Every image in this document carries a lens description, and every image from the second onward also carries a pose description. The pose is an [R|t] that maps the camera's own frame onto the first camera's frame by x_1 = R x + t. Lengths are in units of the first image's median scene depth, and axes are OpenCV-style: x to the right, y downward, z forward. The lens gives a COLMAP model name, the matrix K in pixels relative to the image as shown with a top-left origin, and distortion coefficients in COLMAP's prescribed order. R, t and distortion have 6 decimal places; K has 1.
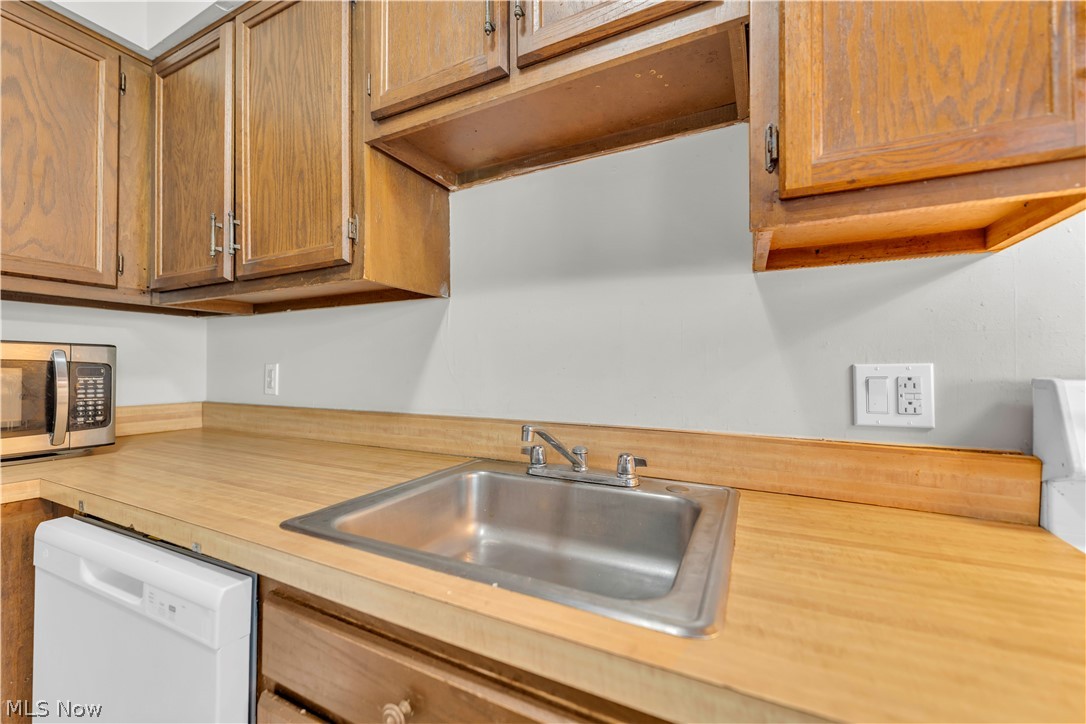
lens RADIAL K [[449.8, 0, 512.2], [0, 449.8, 350.8], [0, 0, 1]] dist [-0.005701, 0.000424]
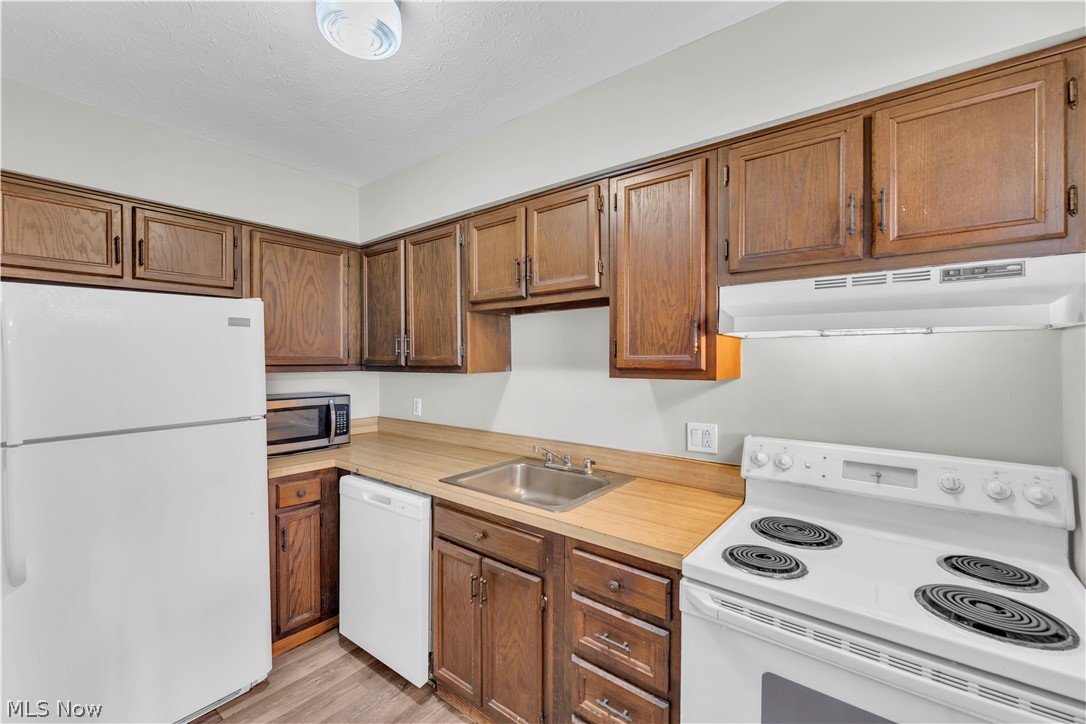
lens RADIAL K [[449.8, 0, 540.7], [0, 449.8, 364.6], [0, 0, 1]] dist [-0.005701, 0.000424]
pose [[0.988206, 0.009861, -0.152810, 0.341165], [-0.002092, 0.998701, 0.050919, -0.306328], [0.153114, -0.049999, 0.986943, -1.054959]]
